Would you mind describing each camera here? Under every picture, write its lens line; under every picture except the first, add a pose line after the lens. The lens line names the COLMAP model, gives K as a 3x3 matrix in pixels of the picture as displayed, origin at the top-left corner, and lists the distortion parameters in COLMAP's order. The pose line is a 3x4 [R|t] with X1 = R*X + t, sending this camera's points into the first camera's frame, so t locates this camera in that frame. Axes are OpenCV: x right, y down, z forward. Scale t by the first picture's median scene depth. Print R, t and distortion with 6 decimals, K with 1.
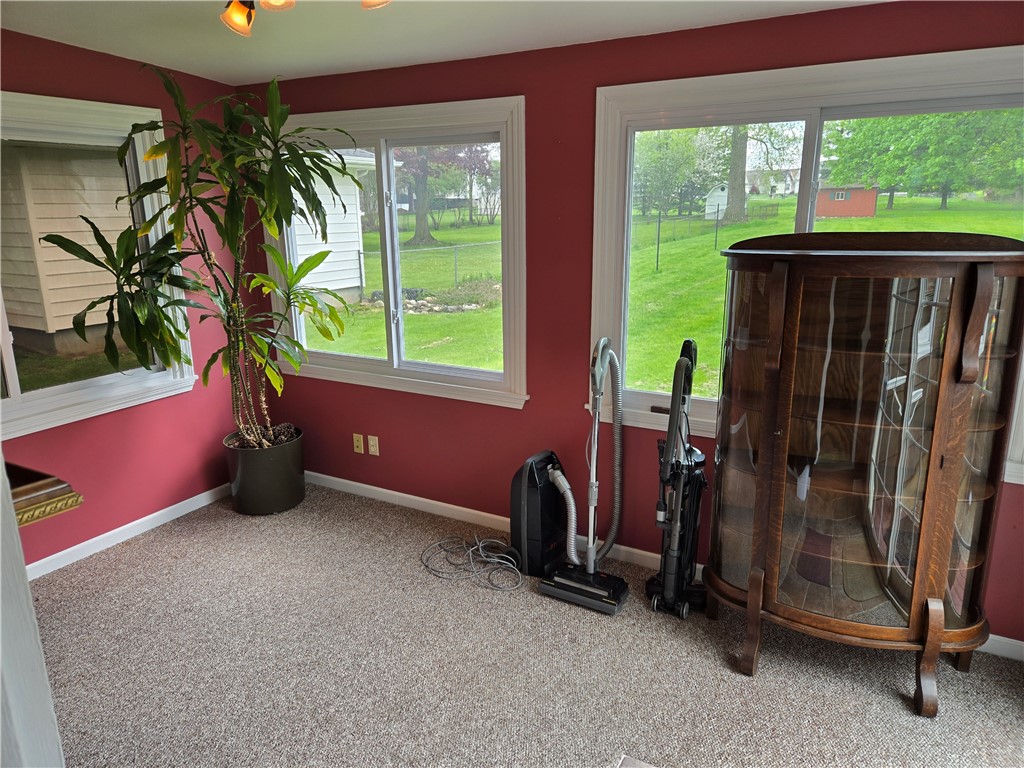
lens RADIAL K [[685.9, 0, 514.8], [0, 685.9, 376.4], [0, 0, 1]] dist [0.088002, -0.089709]
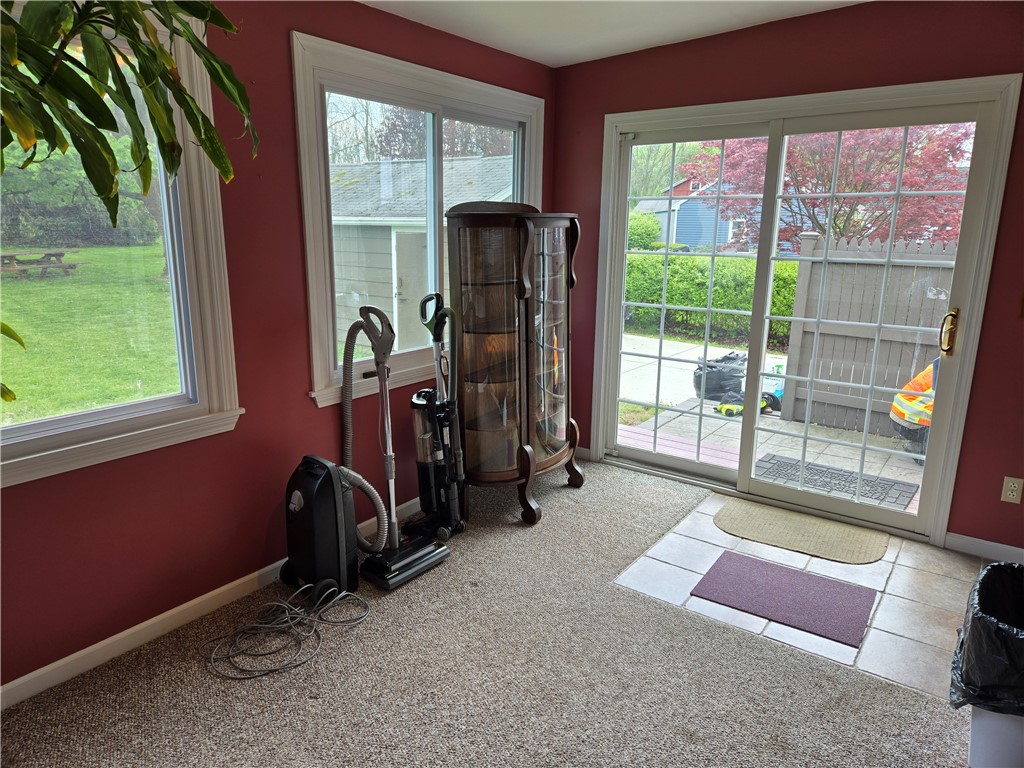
lens RADIAL K [[685.9, 0, 514.8], [0, 685.9, 376.4], [0, 0, 1]] dist [0.088002, -0.089709]
pose [[0.117184, -0.208224, 0.971036, -0.684018], [0.227526, 0.957395, 0.177841, -0.073619], [-0.966695, 0.200096, 0.159568, 0.566163]]
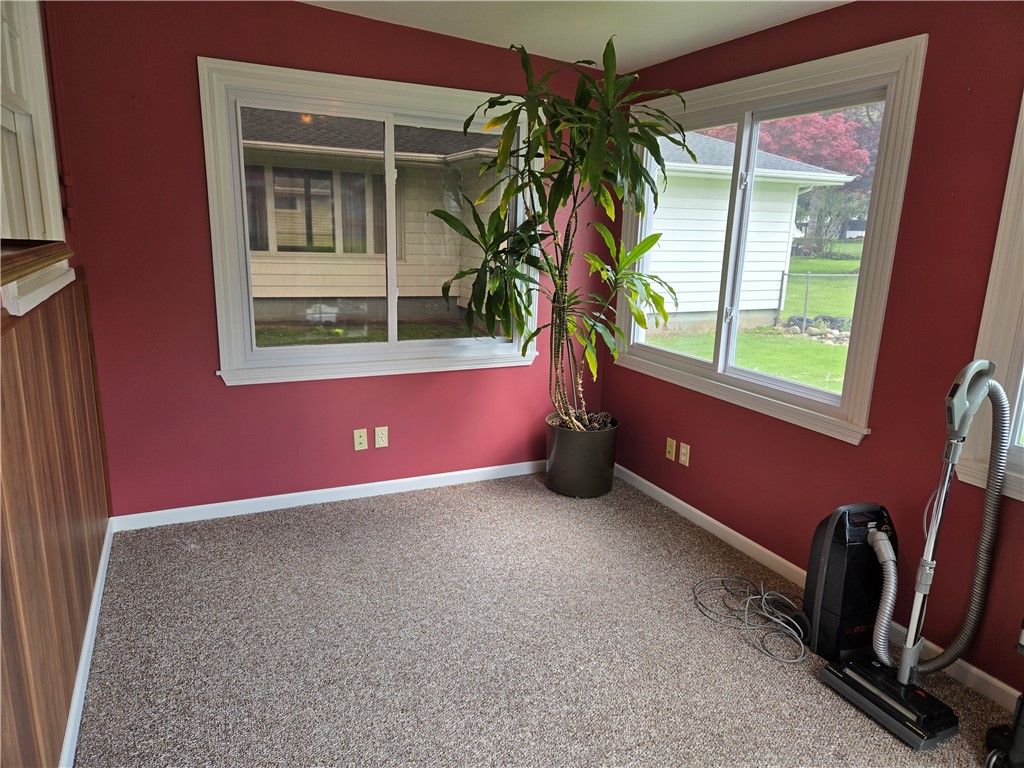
lens RADIAL K [[682.9, 0, 512.0], [0, 682.9, 384.0], [0, 0, 1]] dist [0.087589, -0.082572]
pose [[0.810715, 0.163768, -0.562069, 0.122803], [-0.178221, 0.983548, 0.029511, 0.026146], [0.557655, 0.076247, 0.826564, 0.131111]]
